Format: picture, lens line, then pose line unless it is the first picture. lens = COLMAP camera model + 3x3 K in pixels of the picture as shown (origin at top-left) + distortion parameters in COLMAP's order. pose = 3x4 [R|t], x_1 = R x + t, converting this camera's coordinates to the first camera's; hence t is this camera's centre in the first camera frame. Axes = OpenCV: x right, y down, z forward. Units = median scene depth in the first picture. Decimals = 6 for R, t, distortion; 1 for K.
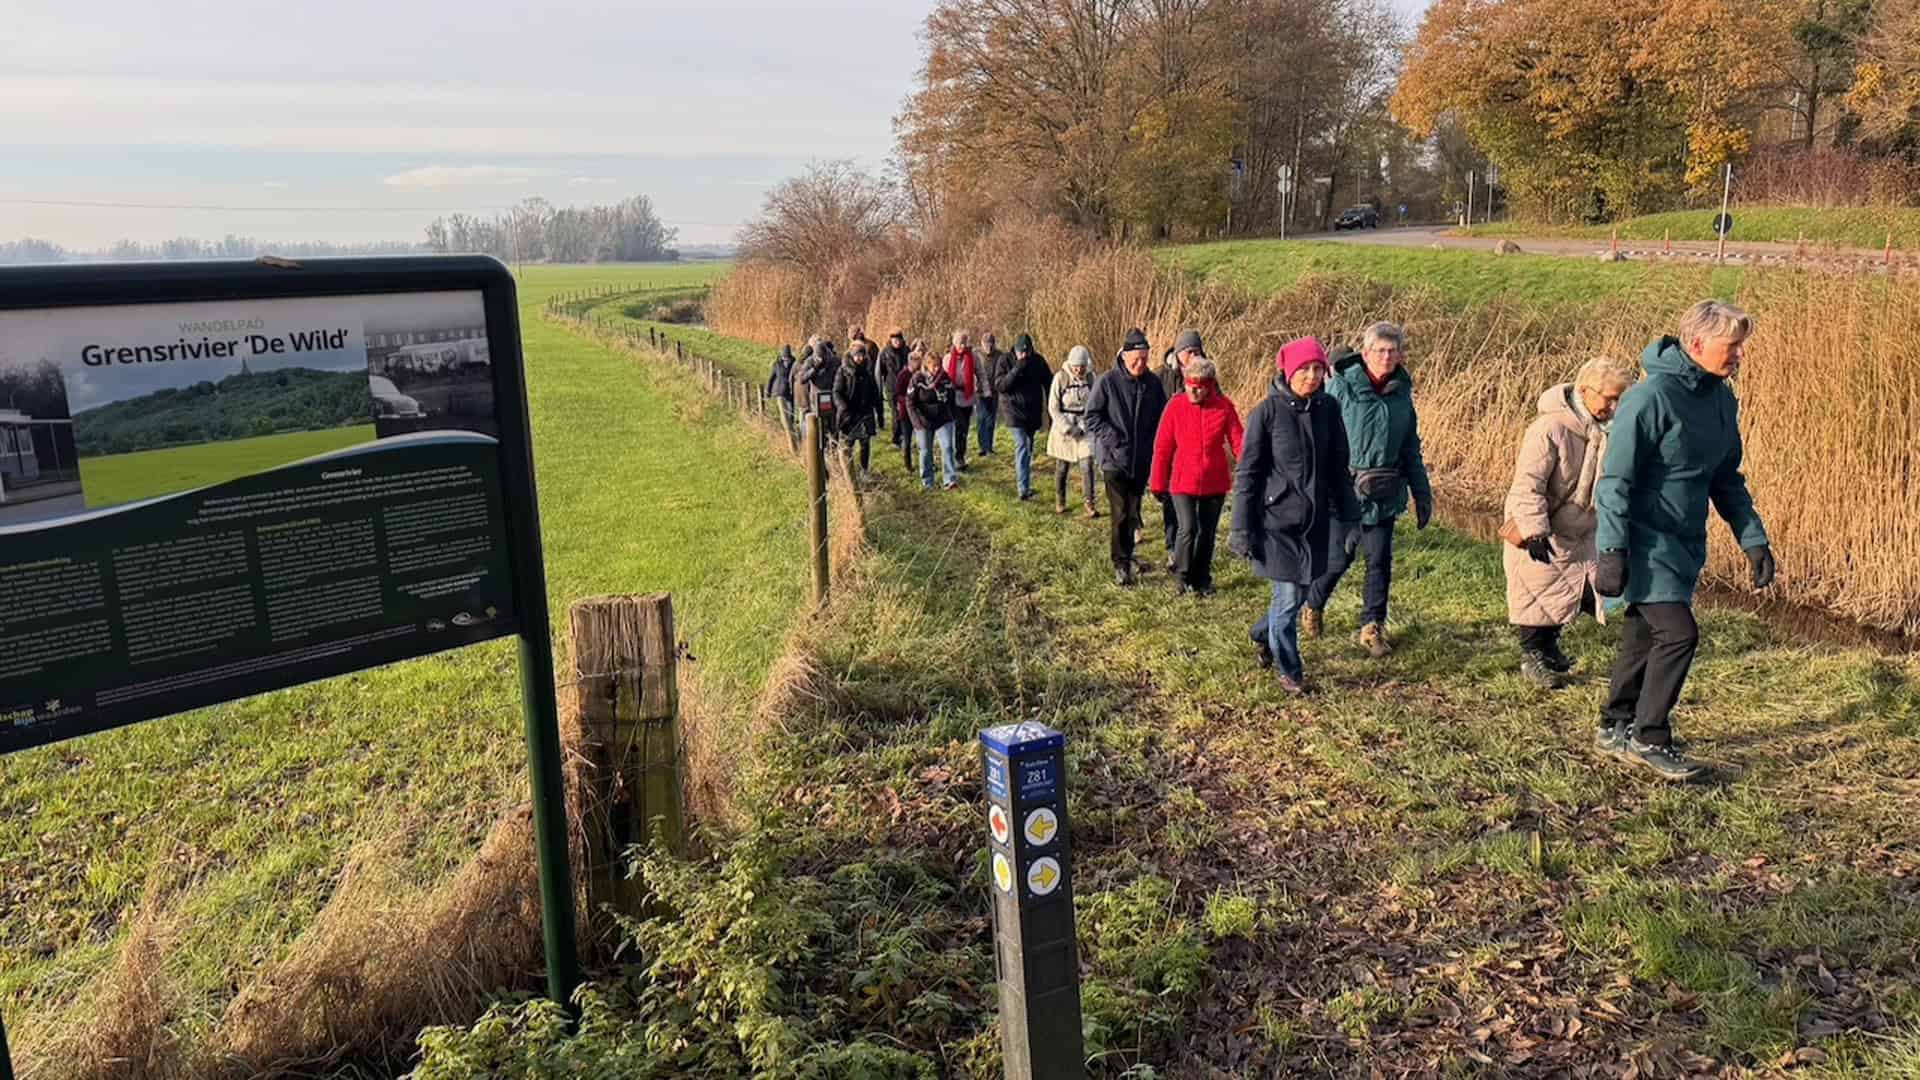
lens RADIAL K [[1353.0, 0, 957.7], [0, 1353.0, 558.9], [0, 0, 1]] dist [0.059461, -0.072128]
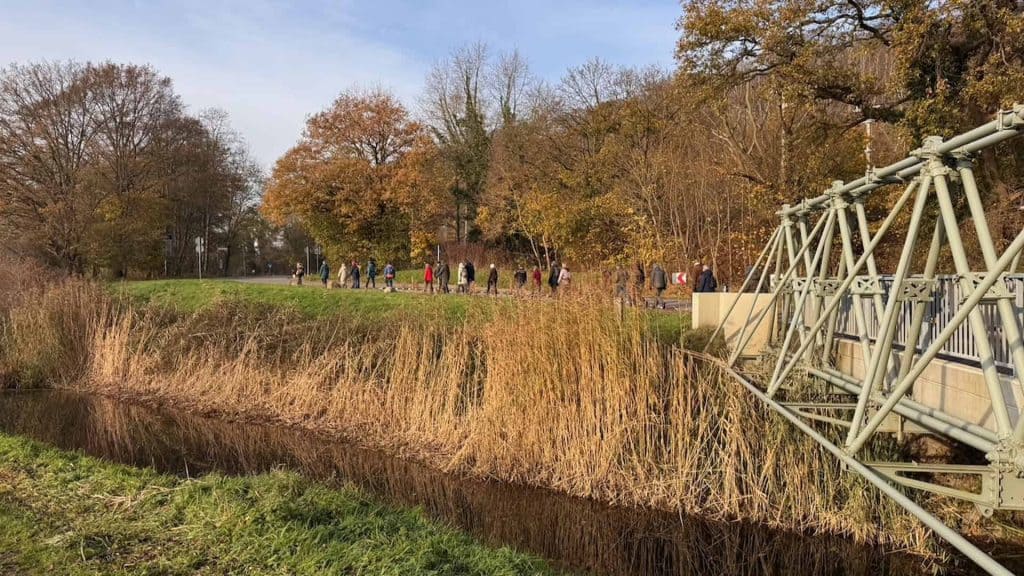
lens RADIAL K [[721.6, 0, 518.0], [0, 721.6, 298.4], [0, 0, 1]] dist [0.059461, -0.072128]
pose [[0.802032, 0.005374, 0.597257, 0.038114], [0.119836, 0.978178, -0.169725, -0.028076], [-0.585136, 0.207698, 0.783886, 0.164693]]
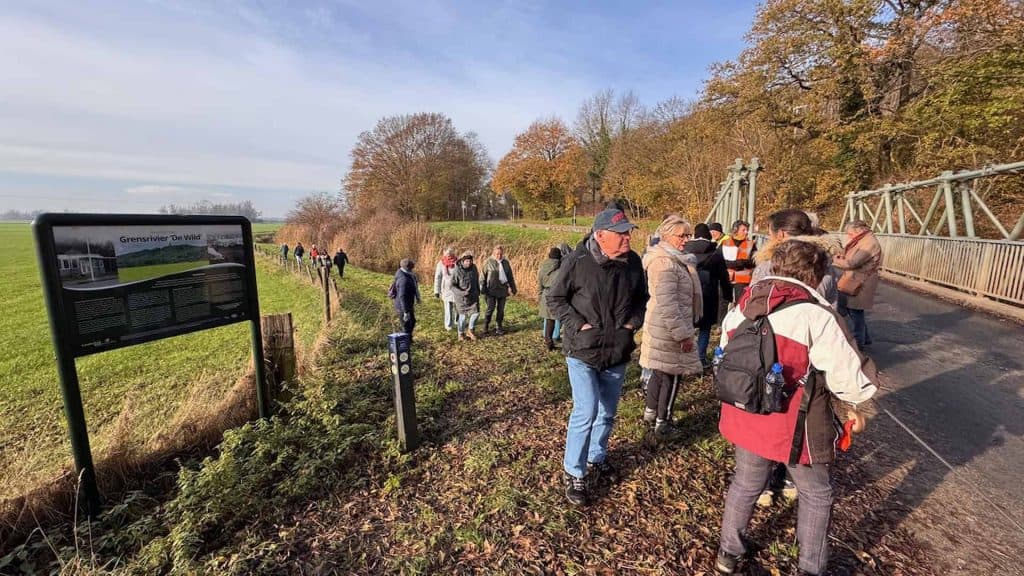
lens RADIAL K [[409.4, 0, 513.4], [0, 409.4, 288.3], [0, 0, 1]] dist [-0.005402, 0.000066]
pose [[0.940173, -0.024443, 0.339820, -0.002995], [0.047282, 0.997132, -0.059091, 0.005541], [-0.337402, 0.071623, 0.938632, -0.020217]]
